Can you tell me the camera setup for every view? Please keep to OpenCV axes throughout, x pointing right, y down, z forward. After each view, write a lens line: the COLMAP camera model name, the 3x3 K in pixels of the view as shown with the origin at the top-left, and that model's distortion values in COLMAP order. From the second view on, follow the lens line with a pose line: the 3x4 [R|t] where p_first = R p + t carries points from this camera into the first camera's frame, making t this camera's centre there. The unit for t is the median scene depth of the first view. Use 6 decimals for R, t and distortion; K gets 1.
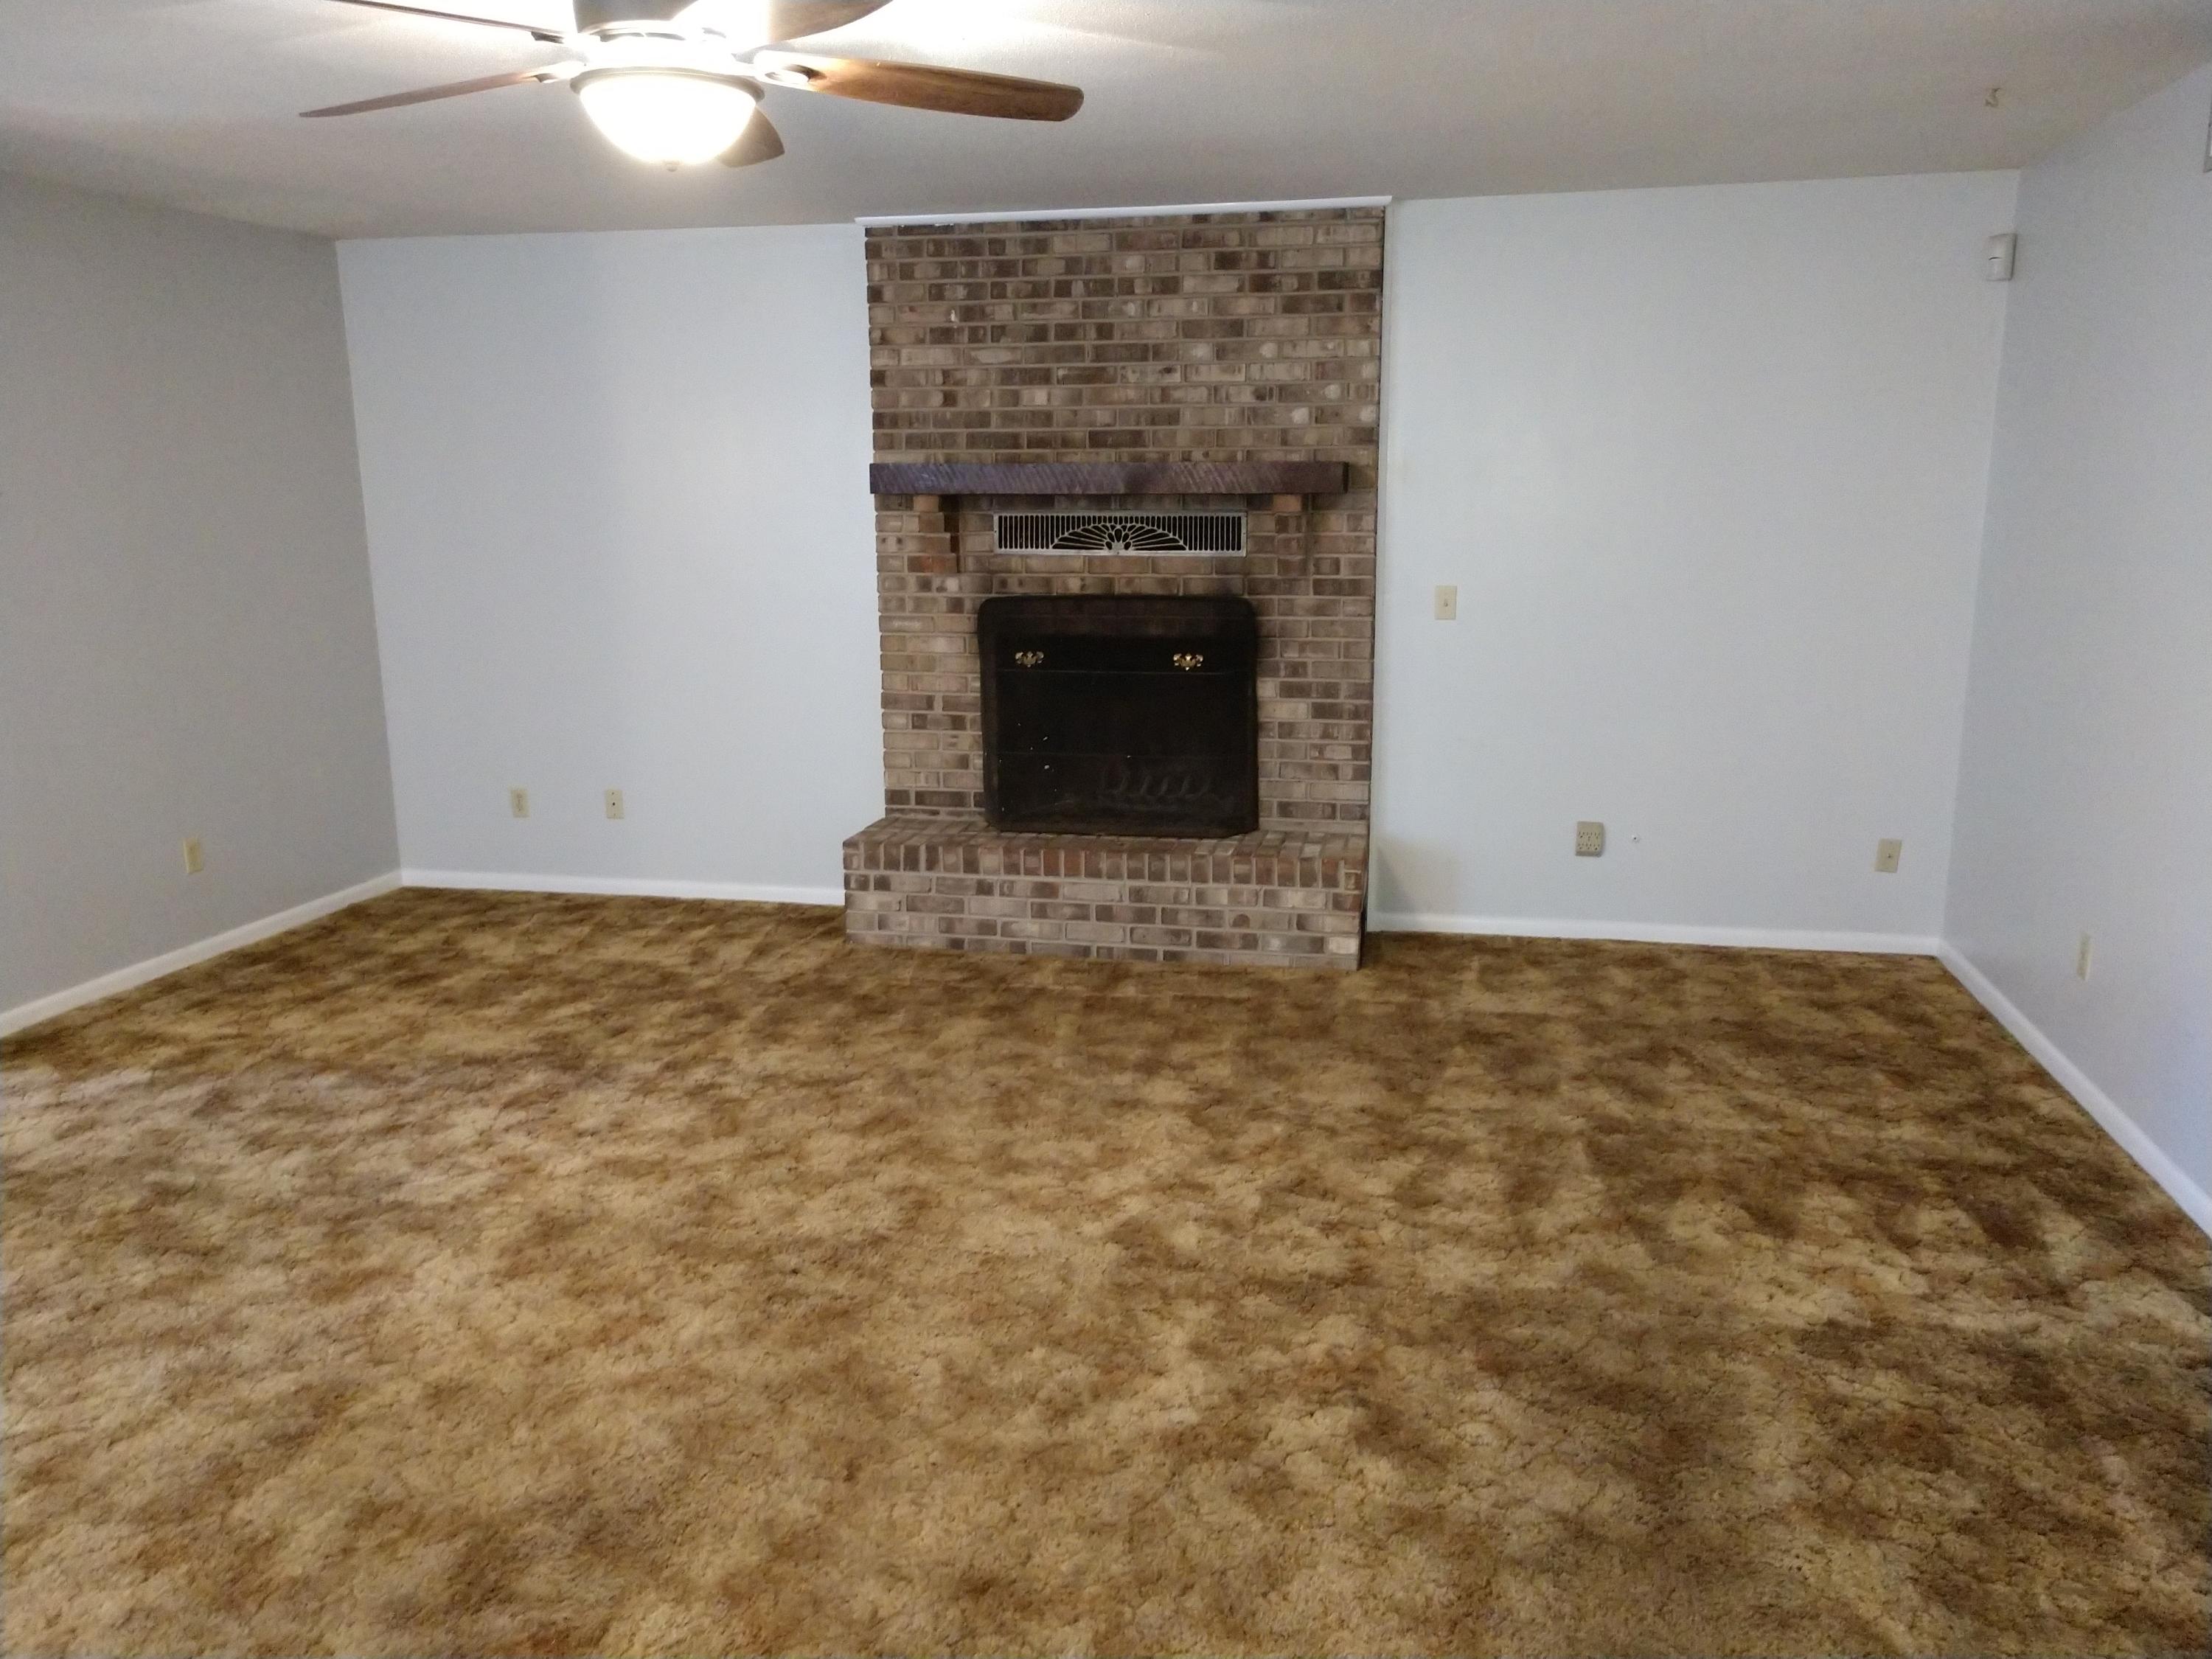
lens RADIAL K [[1690.4, 0, 1106.0], [0, 1690.4, 829.5], [0, 0, 1]] dist [-0.001413, 0.044495]
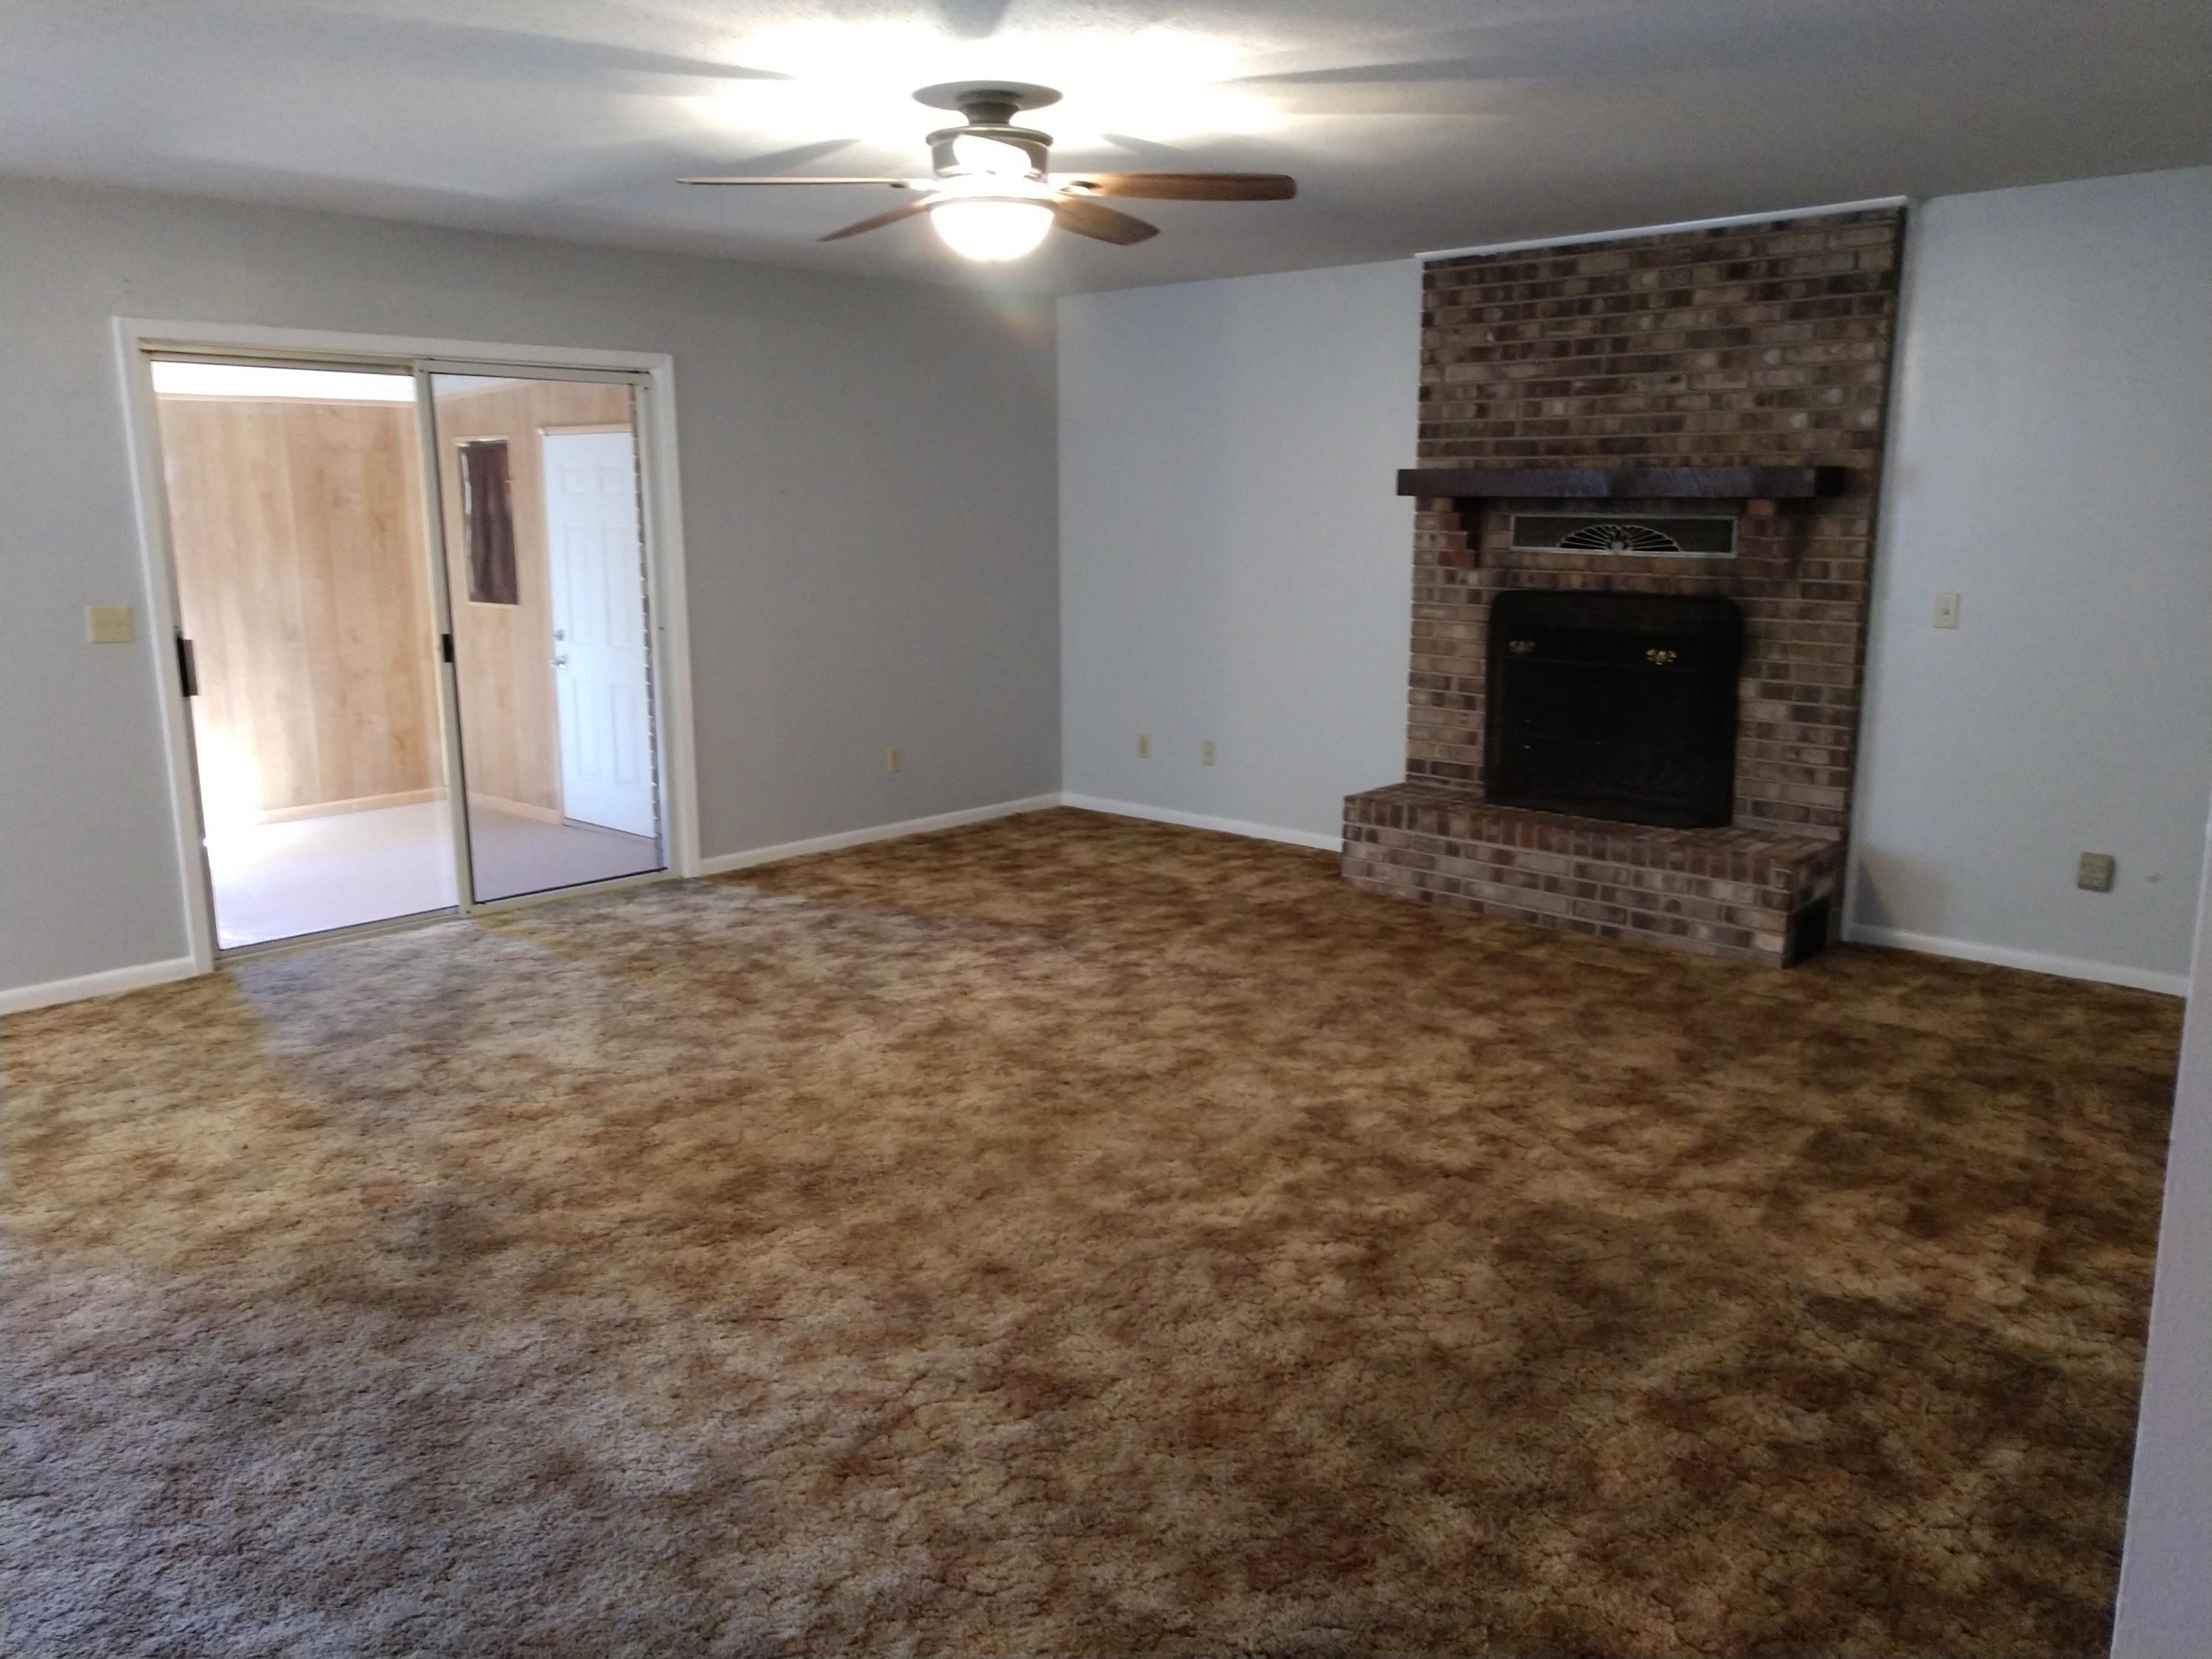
lens RADIAL K [[1677.0, 0, 1106.0], [0, 1677.0, 829.5], [0, 0, 1]] dist [0.006578, 0.041492]
pose [[0.857192, 0.107226, -0.503711, 0.297137], [-0.107948, 0.993767, 0.027844, 0.015861], [0.503557, 0.030507, 0.863423, -0.074032]]
